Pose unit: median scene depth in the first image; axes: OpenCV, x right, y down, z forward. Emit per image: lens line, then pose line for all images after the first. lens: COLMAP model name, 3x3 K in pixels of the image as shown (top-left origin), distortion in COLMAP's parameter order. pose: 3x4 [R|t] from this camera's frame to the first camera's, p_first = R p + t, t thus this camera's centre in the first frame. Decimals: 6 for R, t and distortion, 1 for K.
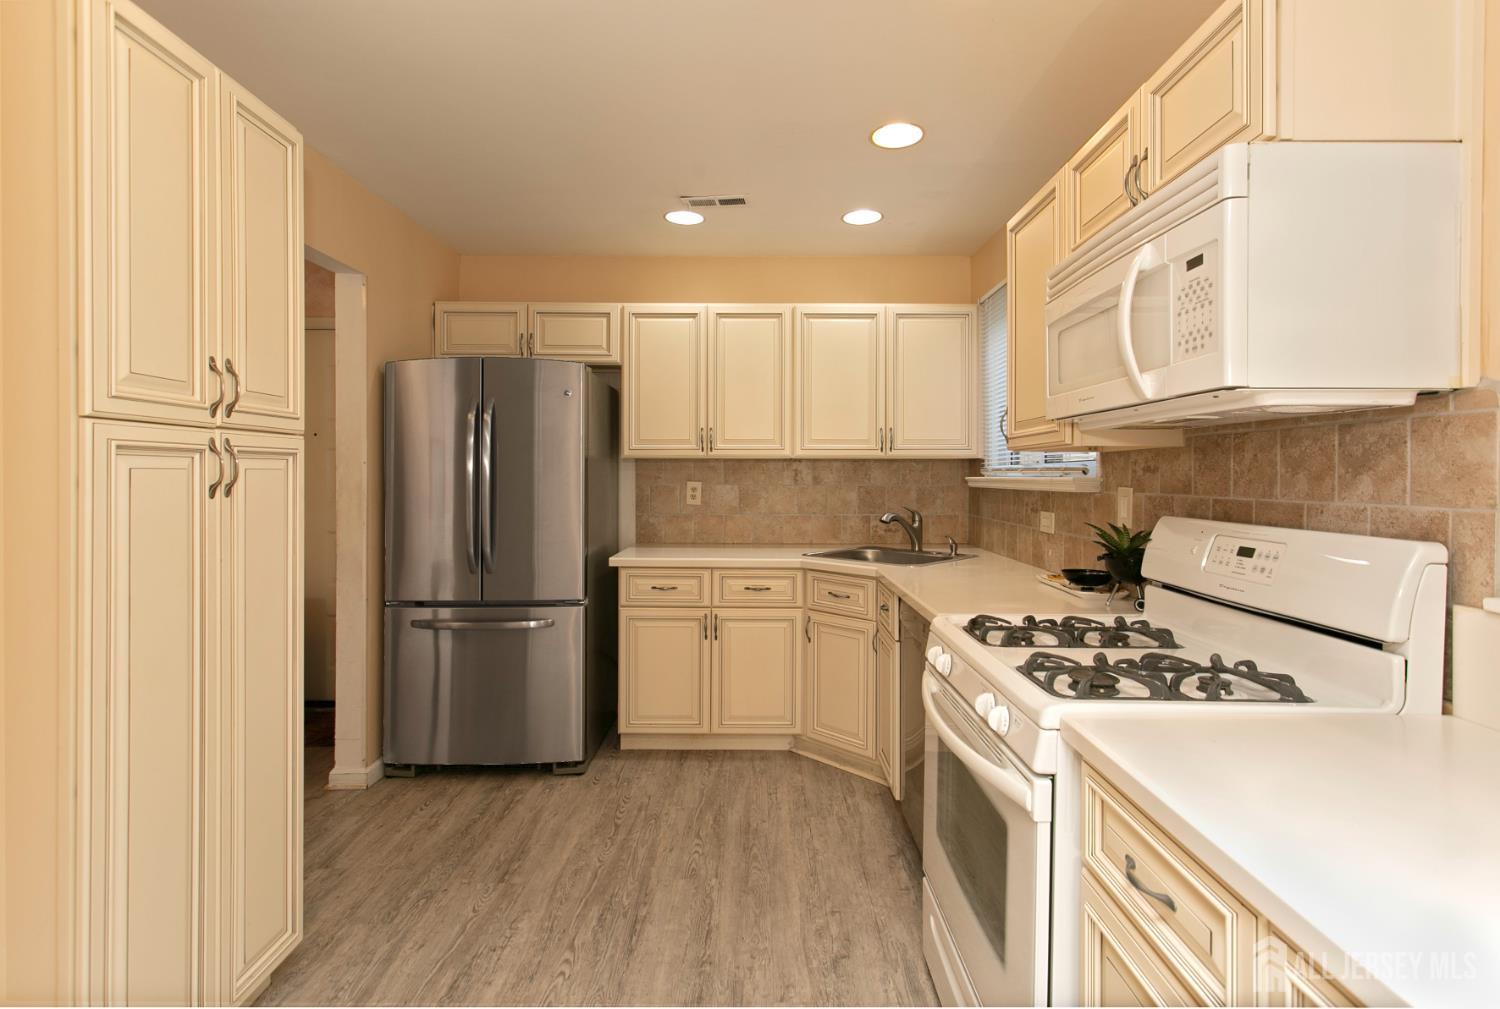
lens RADIAL K [[707.5, 0, 751.8], [0, 707.5, 471.6], [0, 0, 1]] dist [0.000245, 0.000137]
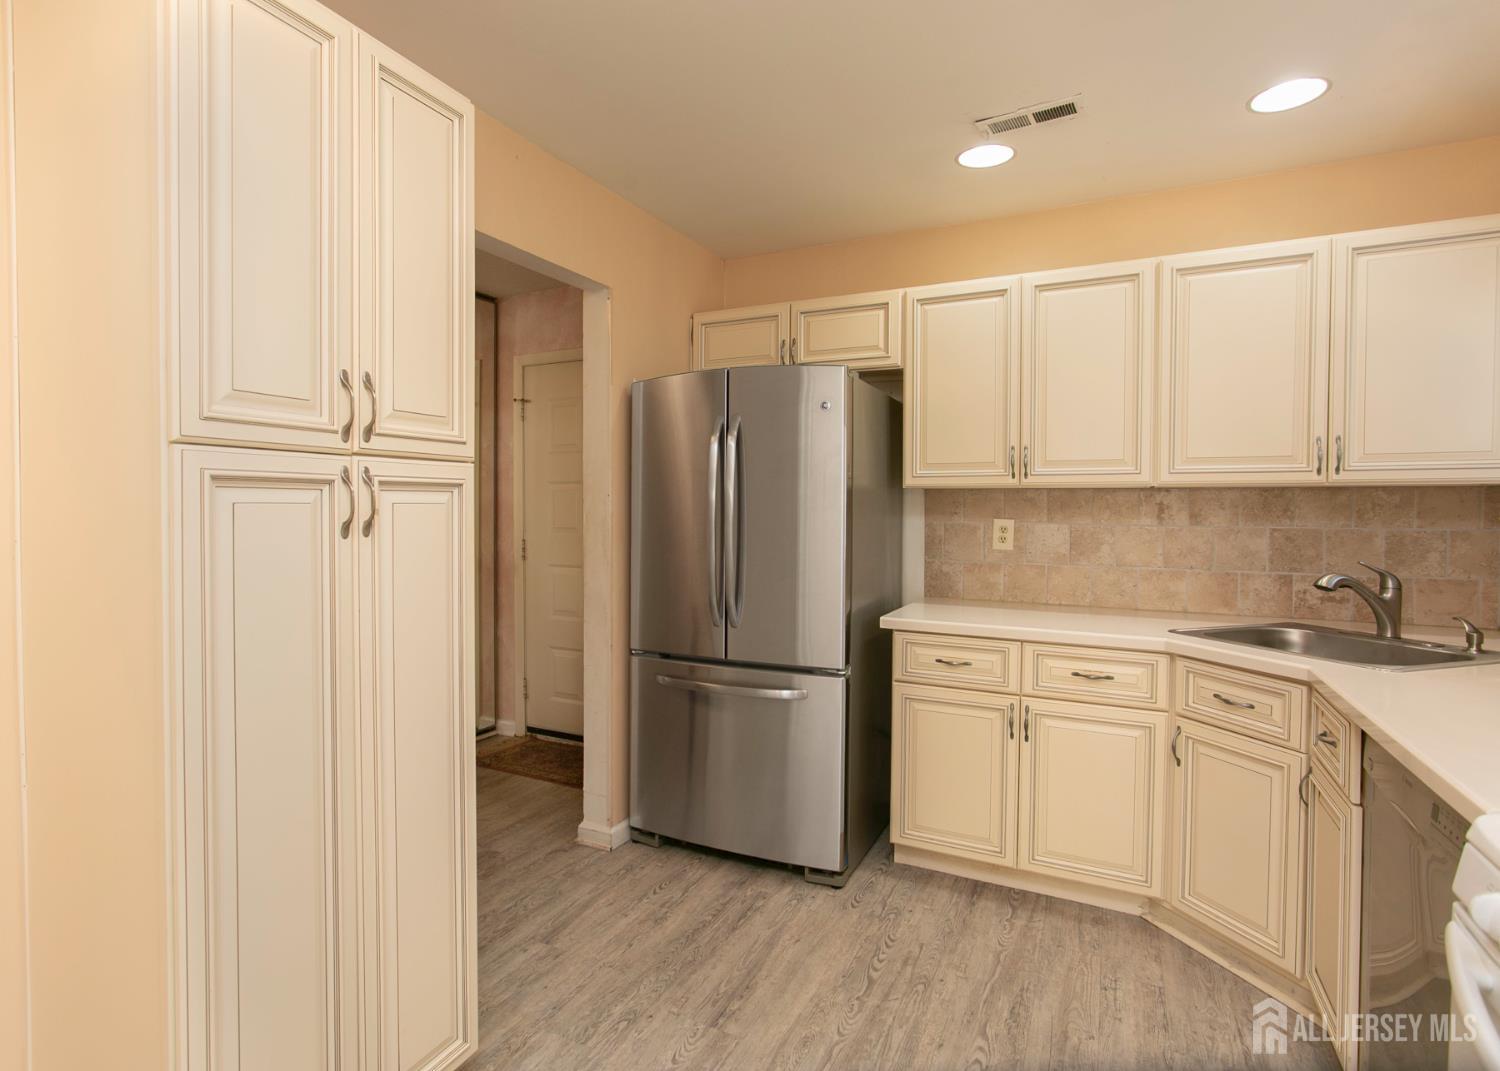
lens RADIAL K [[757.1, 0, 711.6], [0, 757.1, 520.3], [0, 0, 1]] dist [-0.027041, 0.015932]
pose [[0.885466, 0.010914, -0.464576, 0.018645], [-0.001251, 0.999777, 0.021103, -0.001302], [0.464703, -0.018105, 0.885282, 0.185329]]
